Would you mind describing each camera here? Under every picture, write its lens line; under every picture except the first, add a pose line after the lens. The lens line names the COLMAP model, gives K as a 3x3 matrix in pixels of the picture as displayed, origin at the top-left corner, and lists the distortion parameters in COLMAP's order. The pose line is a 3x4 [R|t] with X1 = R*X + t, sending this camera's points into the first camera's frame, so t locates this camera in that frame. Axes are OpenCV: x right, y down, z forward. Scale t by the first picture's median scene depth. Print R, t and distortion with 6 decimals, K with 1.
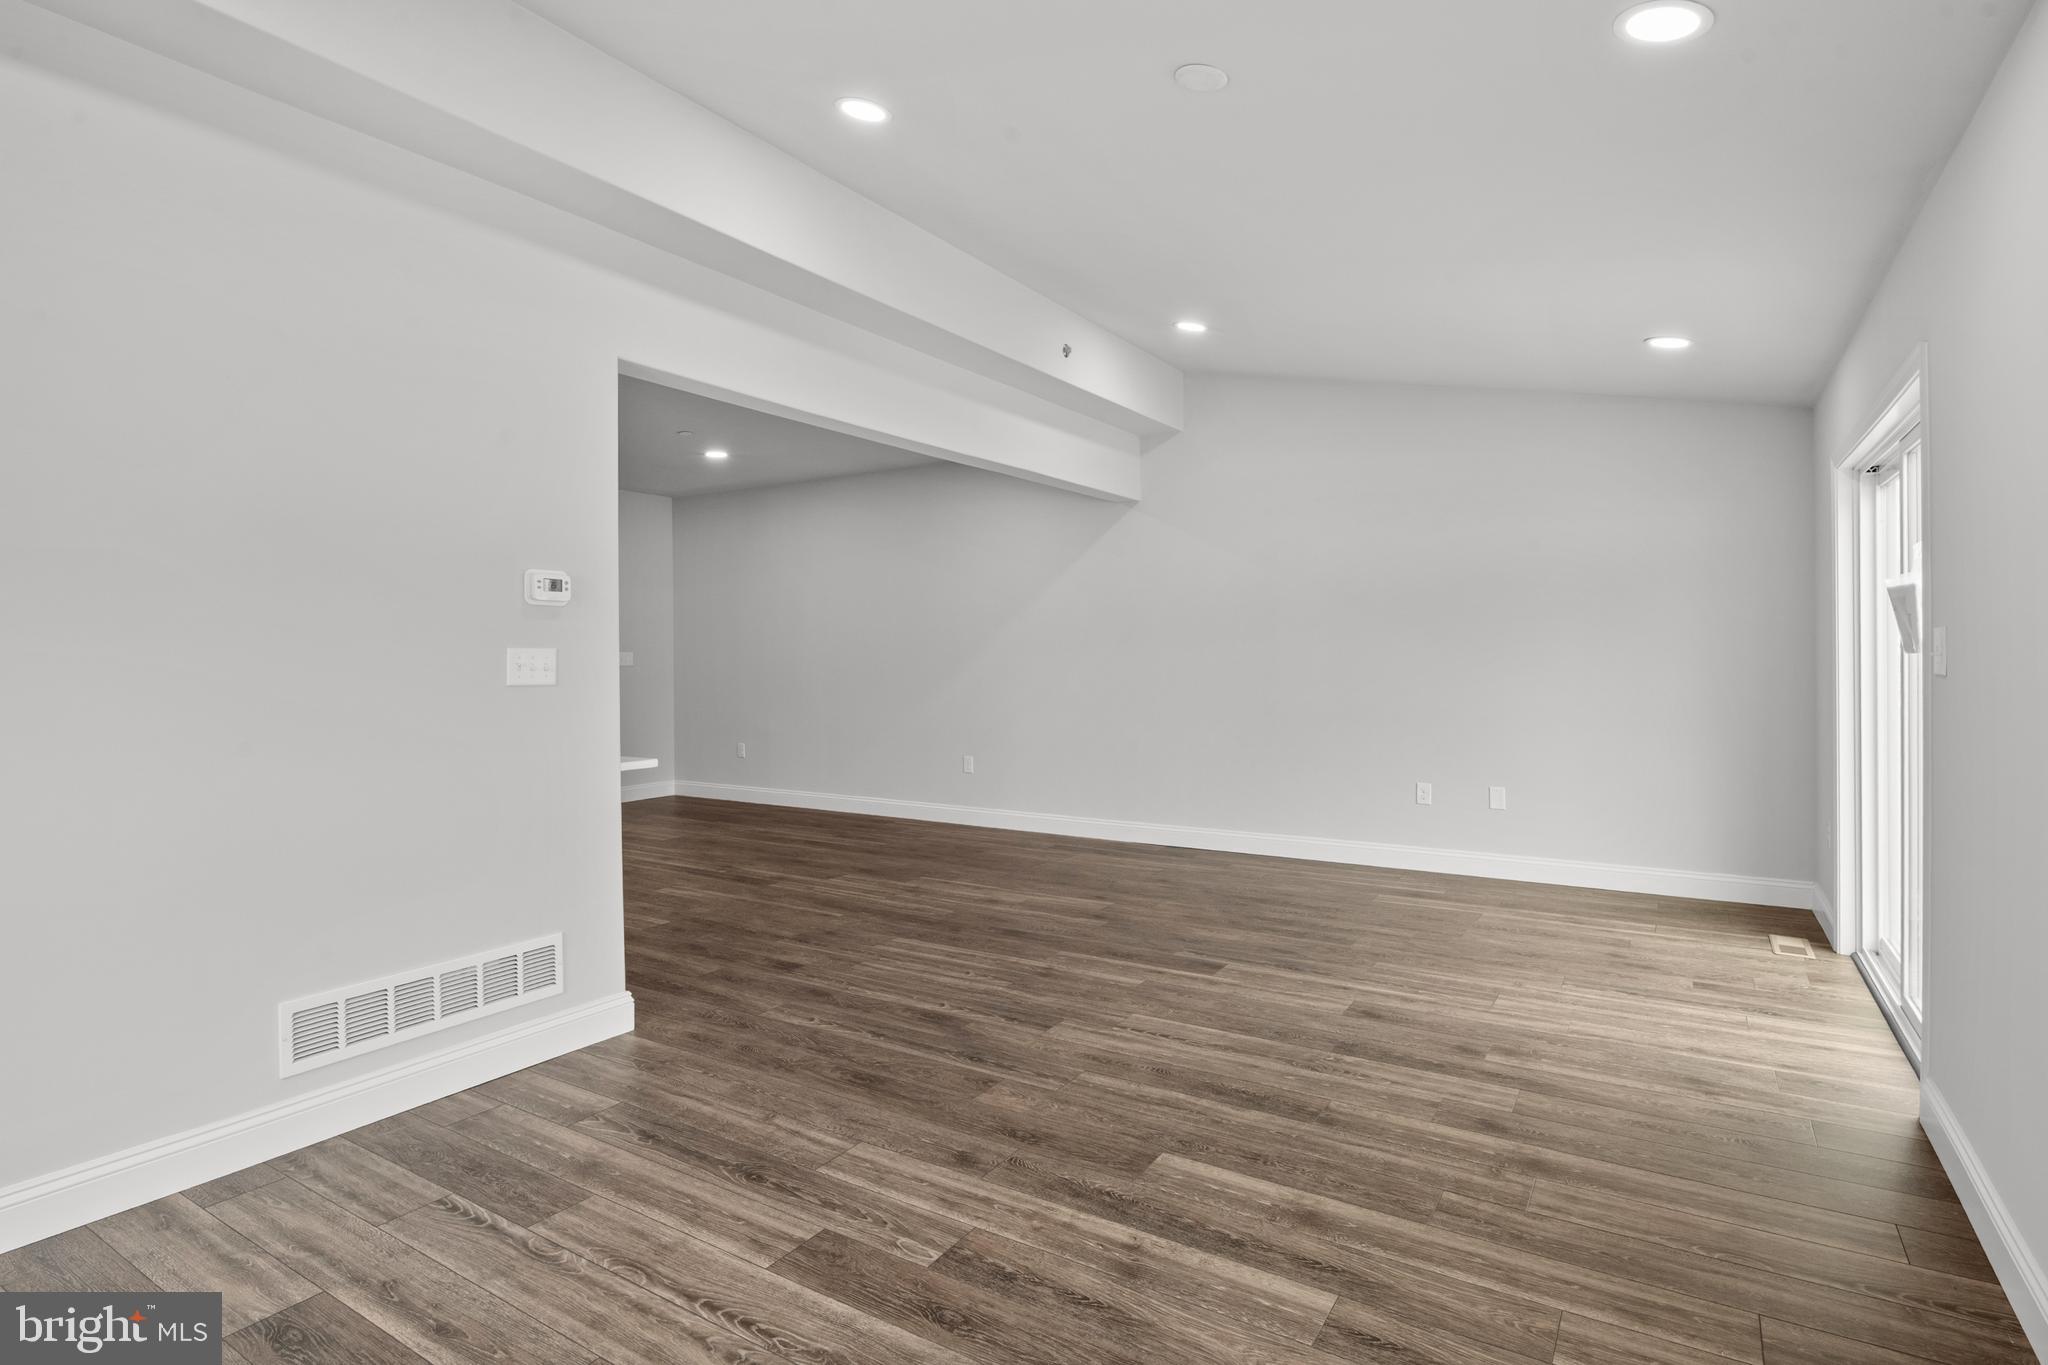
lens RADIAL K [[1022.3, 0, 1015.0], [0, 1022.3, 665.6], [0, 0, 1]] dist [0.000698, -0.003324]
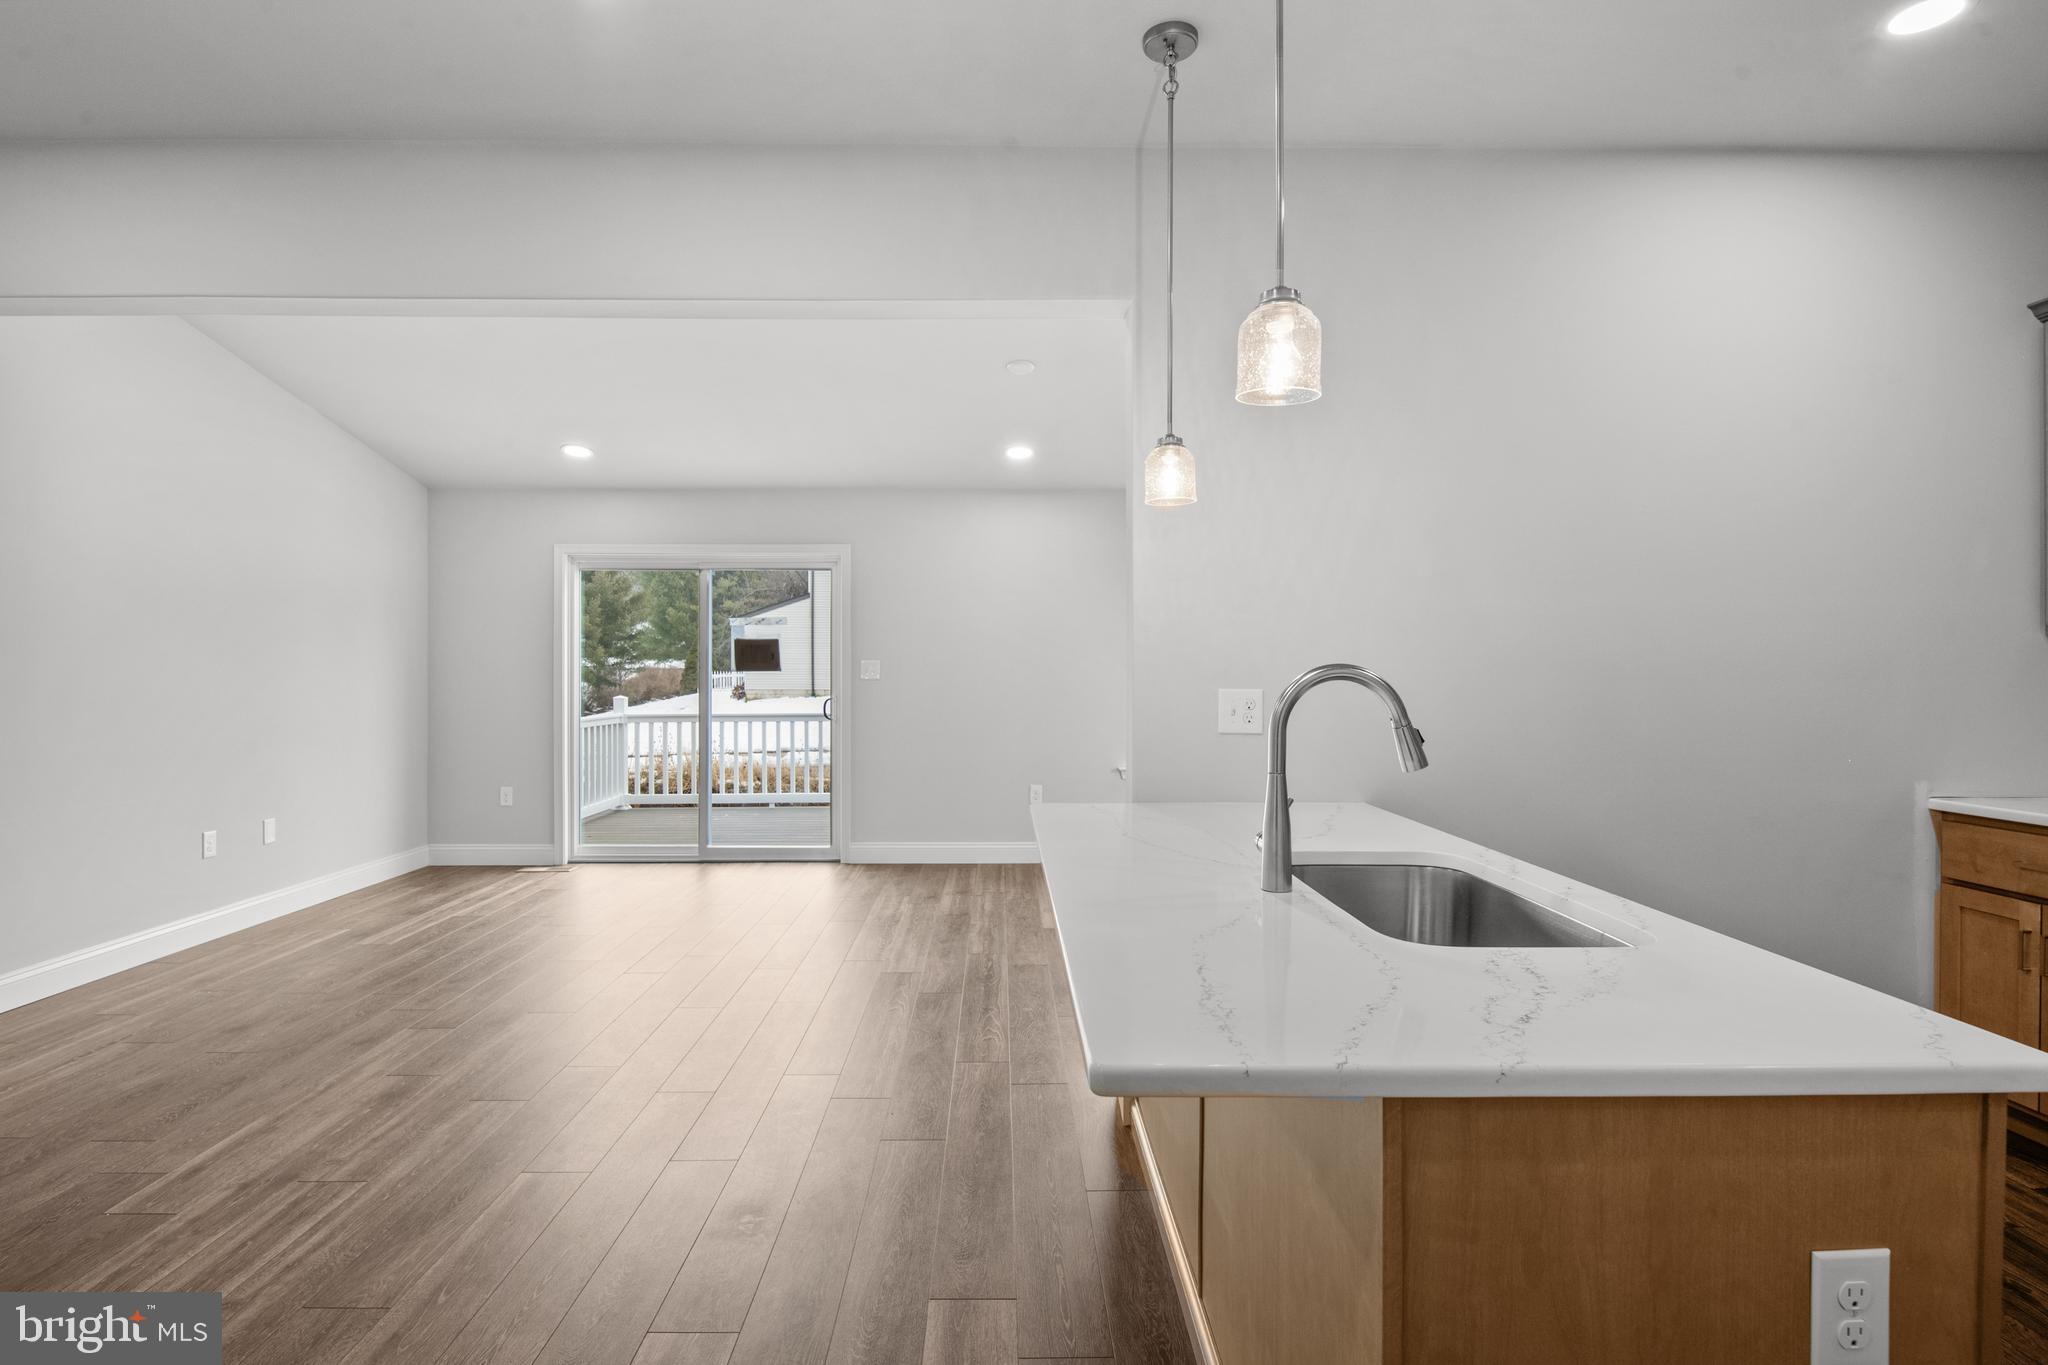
lens RADIAL K [[1022.3, 0, 1011.6], [0, 1022.3, 674.6], [0, 0, 1]] dist [0.000698, -0.003324]
pose [[-0.549157, 0.004119, 0.835709, -1.051083], [0.010617, 0.999942, 0.002048, -0.003961], [-0.835652, 0.009998, -0.549169, 1.547131]]
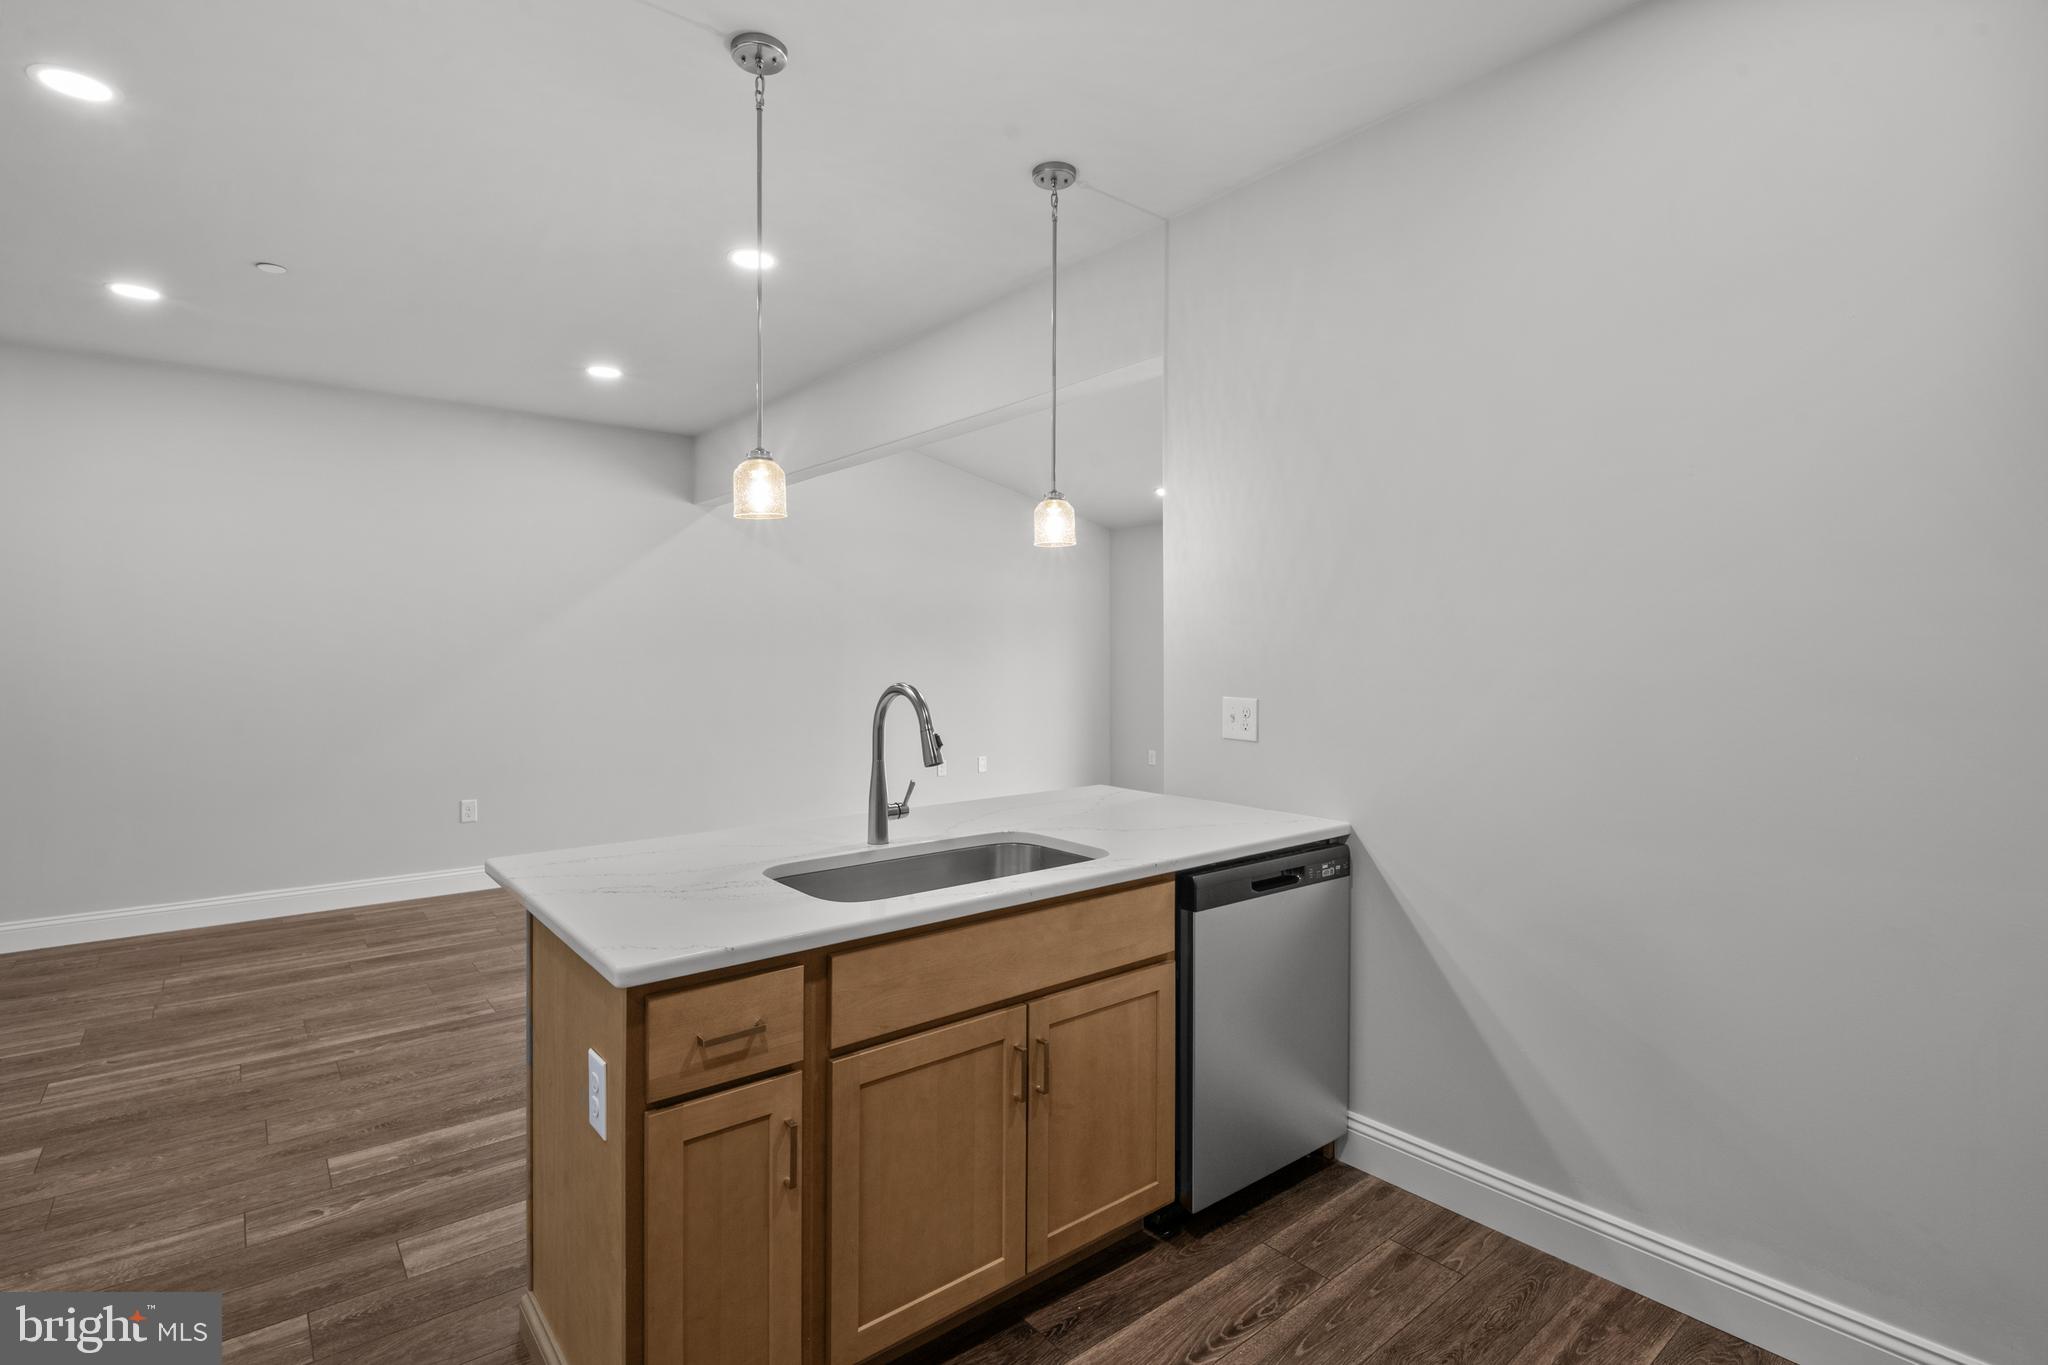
lens RADIAL K [[1022.3, 0, 1029.3], [0, 1022.3, 607.8], [0, 0, 1]] dist [0.000698, -0.003324]
pose [[0.333699, 0.030897, 0.942173, -1.338396], [0.004657, 0.999396, -0.034423, -0.034745], [-0.942668, 0.015875, 0.333354, 0.829656]]
